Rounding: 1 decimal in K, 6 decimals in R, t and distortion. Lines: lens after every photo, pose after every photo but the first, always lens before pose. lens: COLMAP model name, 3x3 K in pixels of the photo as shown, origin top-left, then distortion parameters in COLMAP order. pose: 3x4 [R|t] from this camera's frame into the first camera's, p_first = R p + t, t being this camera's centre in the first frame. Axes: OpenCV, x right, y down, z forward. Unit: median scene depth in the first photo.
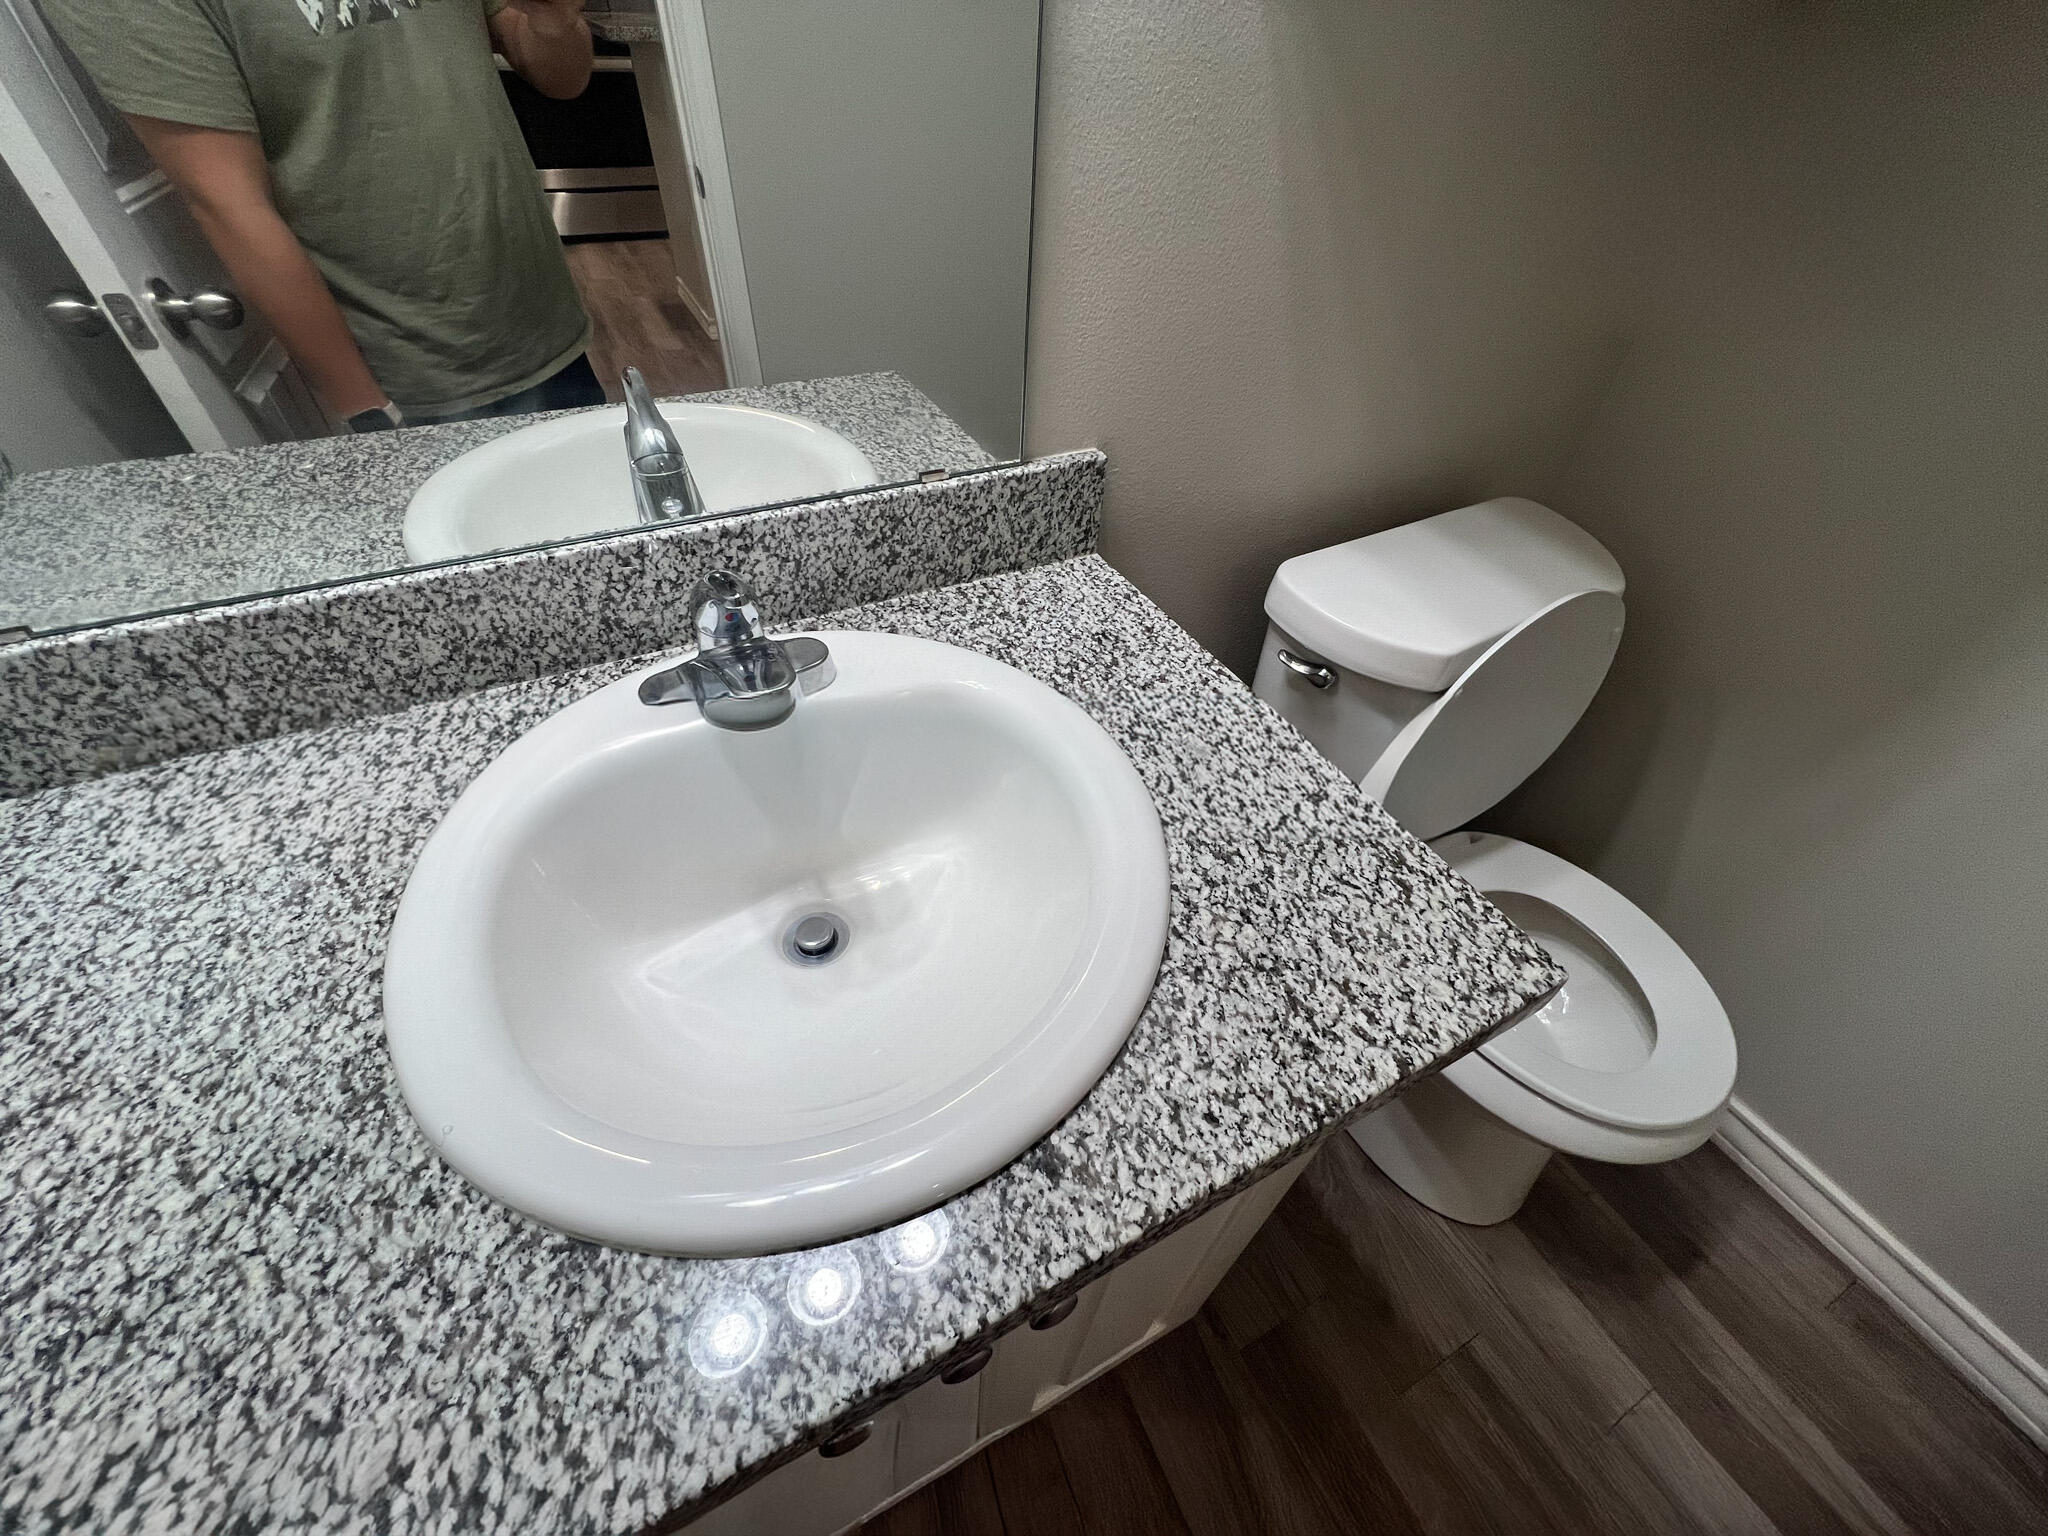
lens RADIAL K [[820.9, 0, 1020.7], [0, 820.9, 771.7], [0, 0, 1]] dist [0.001960, 0.000311]
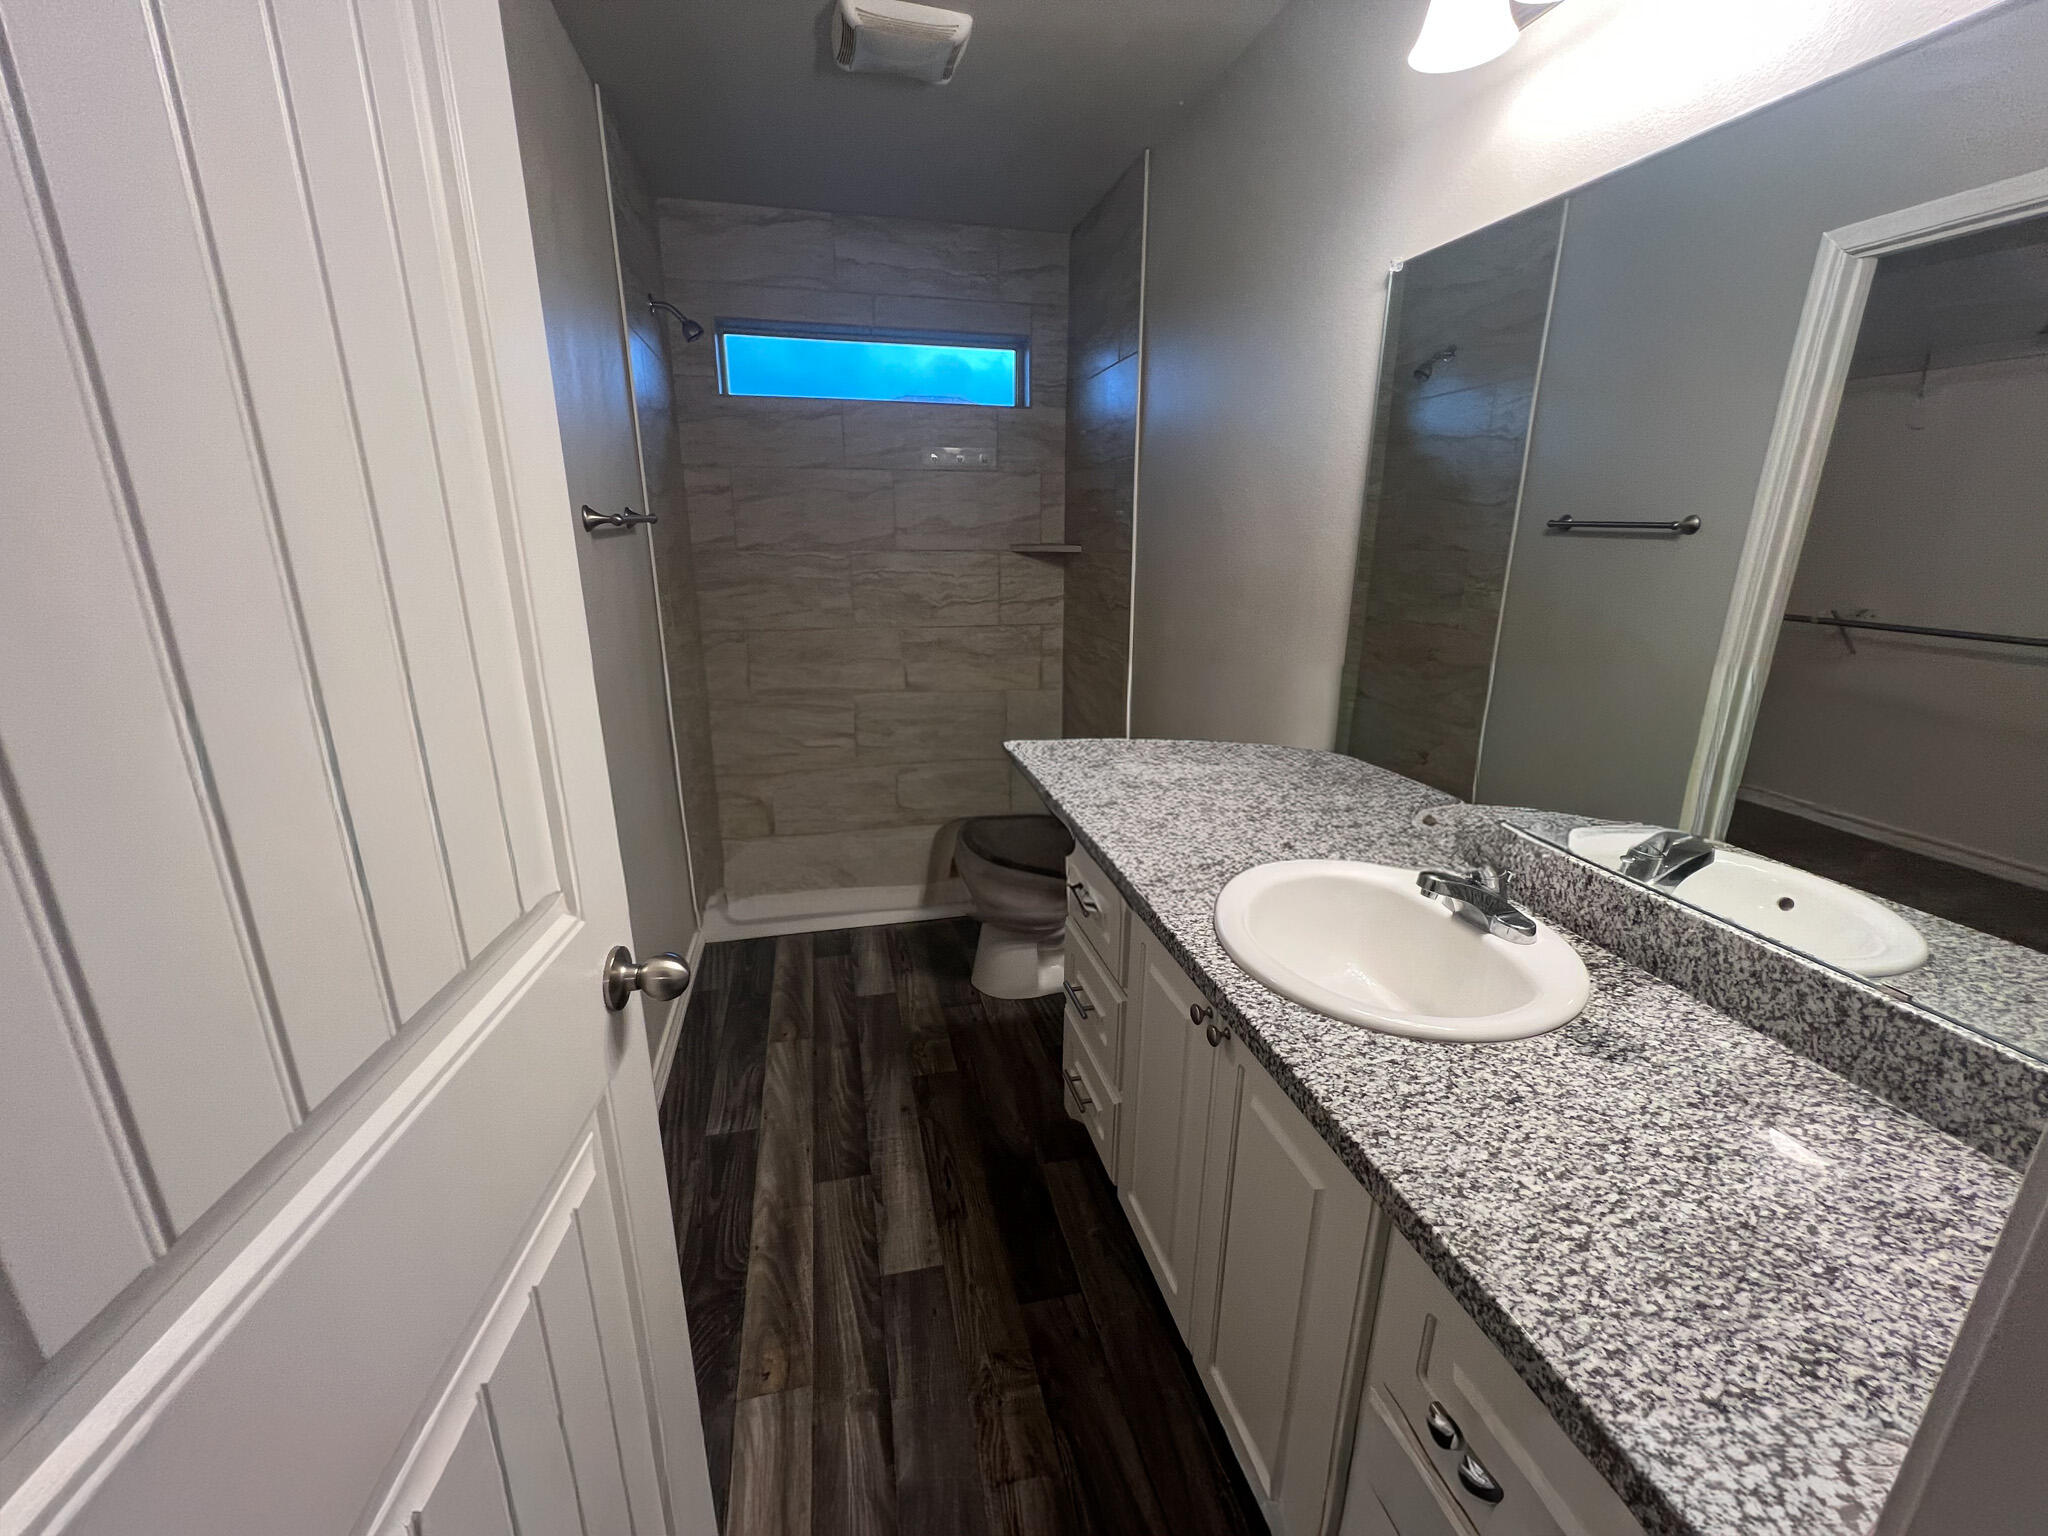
lens RADIAL K [[820.9, 0, 1020.7], [0, 820.9, 771.7], [0, 0, 1]] dist [0.001960, 0.000311]
pose [[-0.211361, 0.268510, -0.939802, 1.019308], [-0.661678, 0.668383, 0.339774, -0.169068], [0.719381, 0.693662, 0.036397, -0.021236]]
